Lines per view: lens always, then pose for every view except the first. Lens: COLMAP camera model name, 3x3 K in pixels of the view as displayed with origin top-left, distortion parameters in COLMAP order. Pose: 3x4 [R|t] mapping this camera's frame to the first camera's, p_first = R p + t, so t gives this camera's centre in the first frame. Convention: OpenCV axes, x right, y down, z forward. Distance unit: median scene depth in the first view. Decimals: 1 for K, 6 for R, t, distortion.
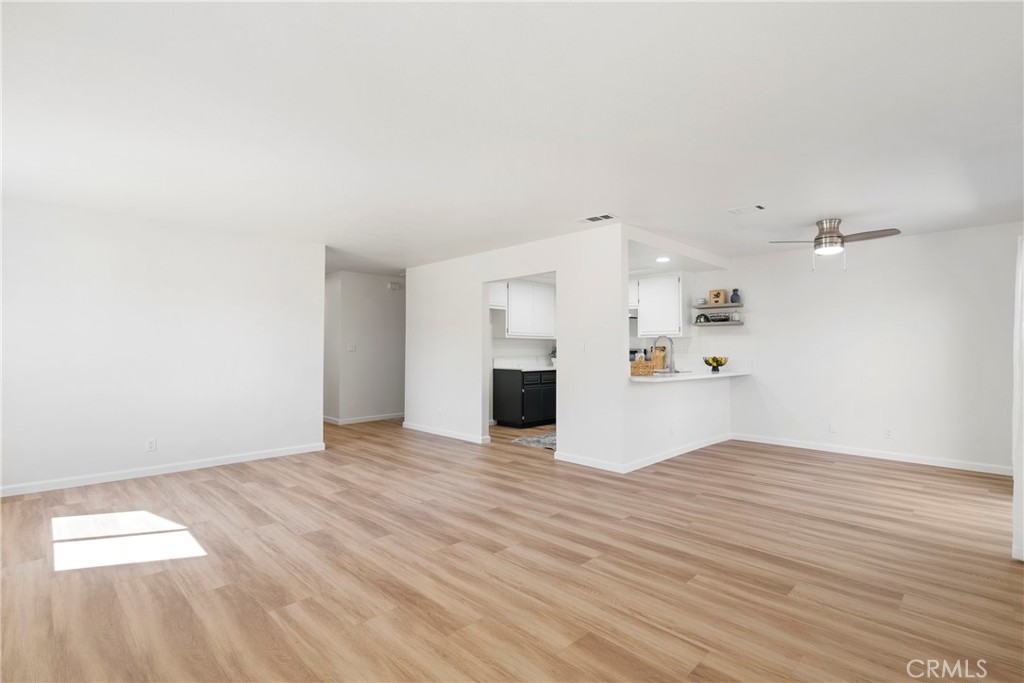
lens RADIAL K [[477.7, 0, 504.9], [0, 477.7, 339.7], [0, 0, 1]] dist [-0.003287, 0.000824]
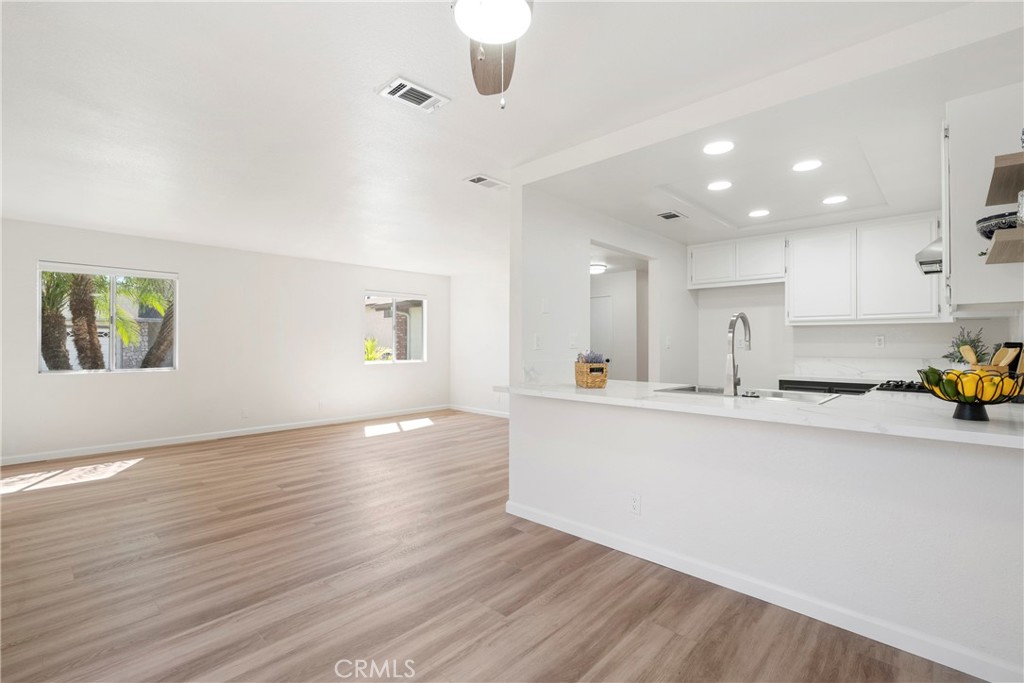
lens RADIAL K [[477.7, 0, 521.7], [0, 477.7, 343.1], [0, 0, 1]] dist [-0.003287, 0.000824]
pose [[0.040680, -0.004926, -0.999160, 1.085735], [0.017827, 0.999832, -0.004203, 0.025905], [0.999013, -0.017641, 0.040761, 1.099773]]
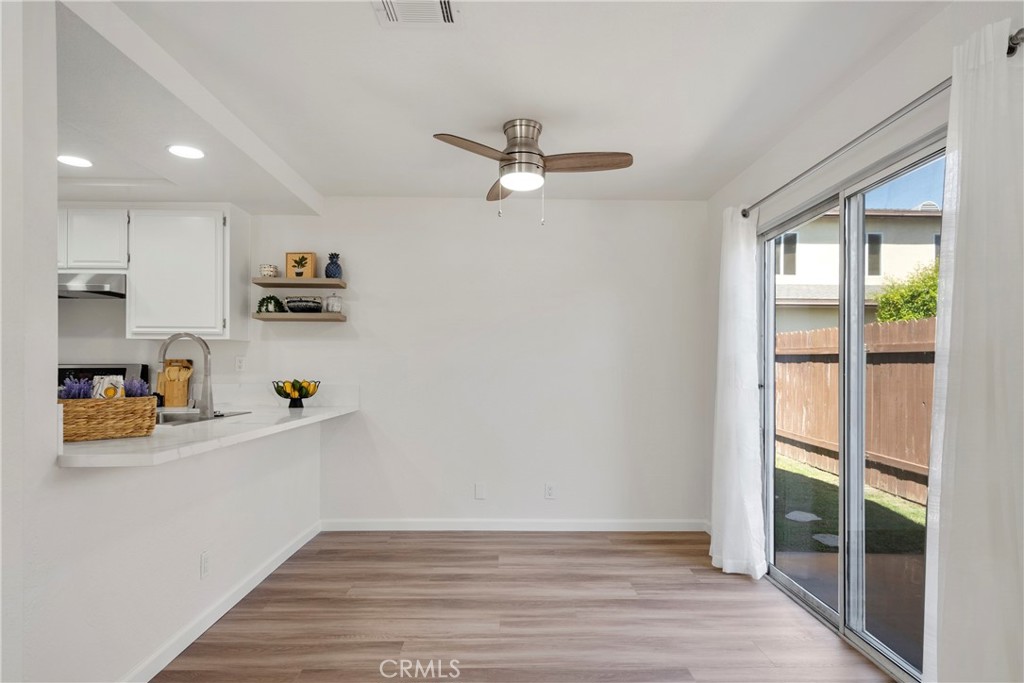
lens RADIAL K [[579.7, 0, 516.5], [0, 579.7, 368.5], [0, 0, 1]] dist [-0.026787, 0.012090]
pose [[0.677994, 0.000759, 0.735067, 0.218053], [-0.018287, 0.999707, 0.015835, 0.013884], [-0.734840, -0.024178, 0.677809, 0.610659]]
